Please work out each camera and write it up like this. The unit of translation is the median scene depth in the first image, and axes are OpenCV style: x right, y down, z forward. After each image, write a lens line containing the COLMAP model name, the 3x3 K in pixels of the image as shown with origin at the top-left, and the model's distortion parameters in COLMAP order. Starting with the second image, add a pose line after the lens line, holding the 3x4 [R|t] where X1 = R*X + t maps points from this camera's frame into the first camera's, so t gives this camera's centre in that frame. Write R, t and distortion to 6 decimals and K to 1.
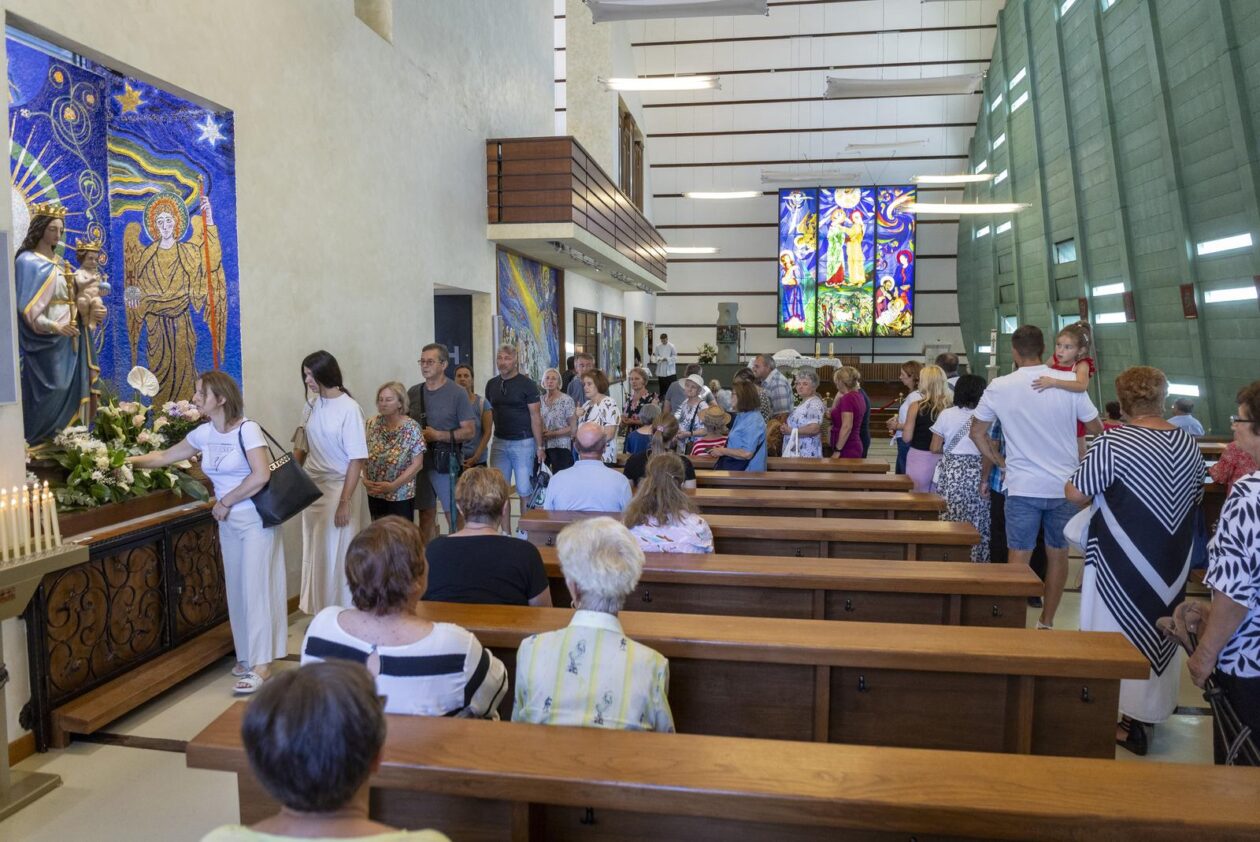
lens RADIAL K [[856.4, 0, 634.3], [0, 856.4, 413.1], [0, 0, 1]] dist [-0.024094, -0.002028]
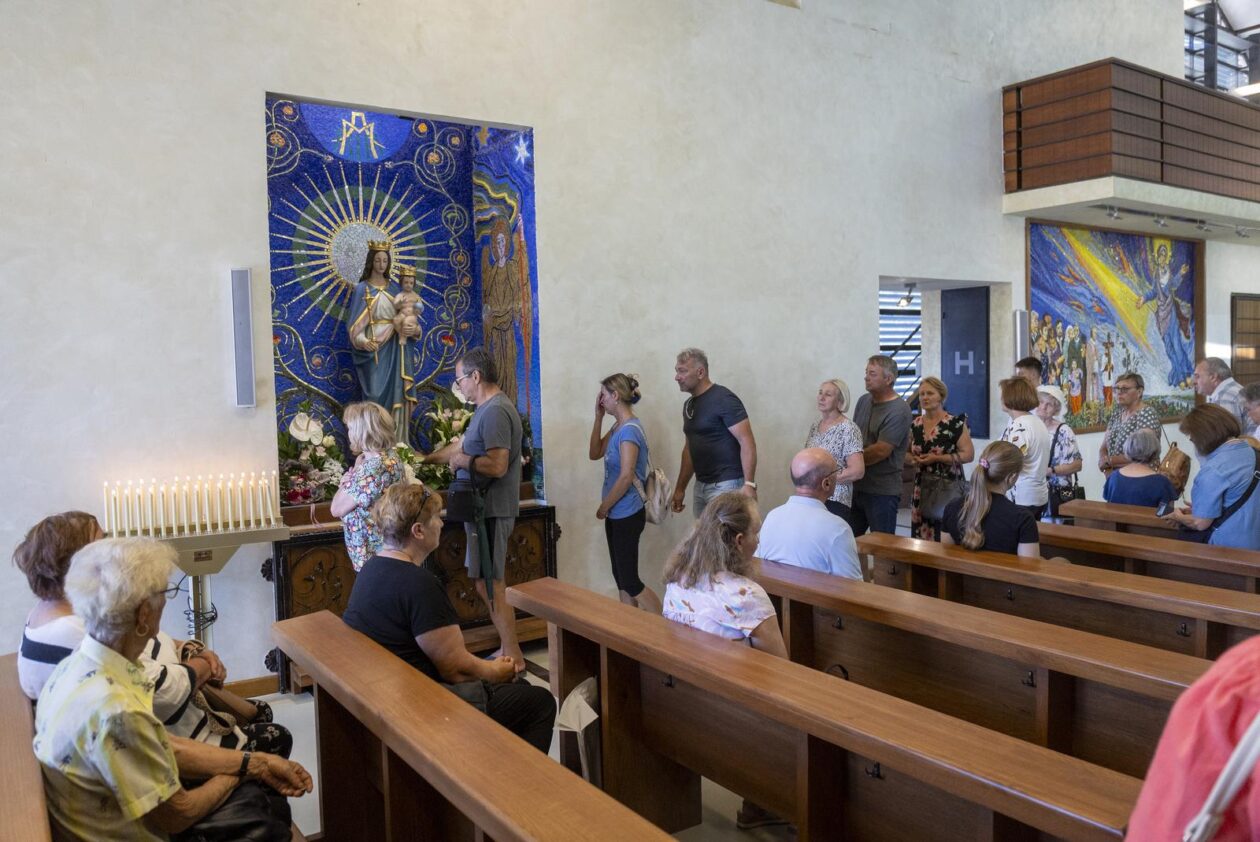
lens RADIAL K [[958.8, 0, 627.7], [0, 958.8, 418.5], [0, 0, 1]] dist [-0.034289, -0.006616]
pose [[0.677390, 0.025945, -0.735166, 0.461721], [-0.035915, 0.999352, 0.002176, -0.010766], [0.734747, 0.024930, 0.677883, 0.308904]]
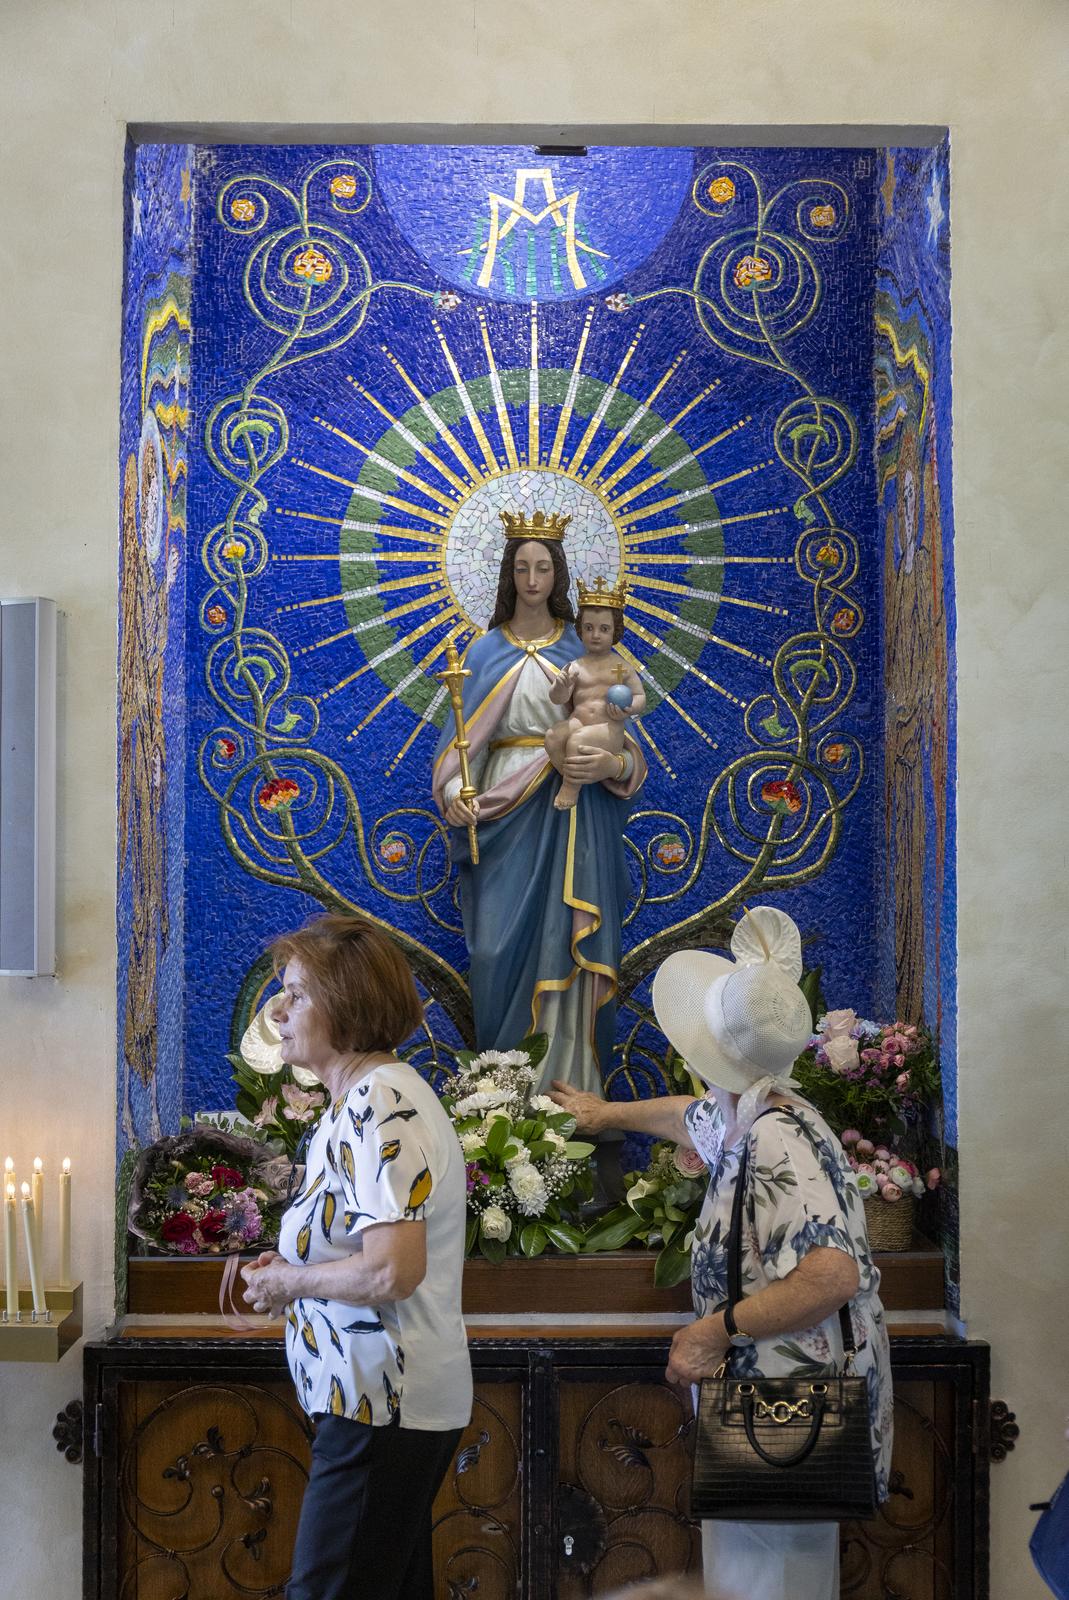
lens RADIAL K [[2197.7, 0, 536.2], [0, 2197.7, 798.3], [0, 0, 1]] dist [-0.032730, 0.000000]
pose [[0.148205, -0.029159, -0.988527, 0.323110], [-0.078227, 0.996088, -0.041110, -0.053136], [0.985858, 0.083422, 0.145344, 0.742467]]
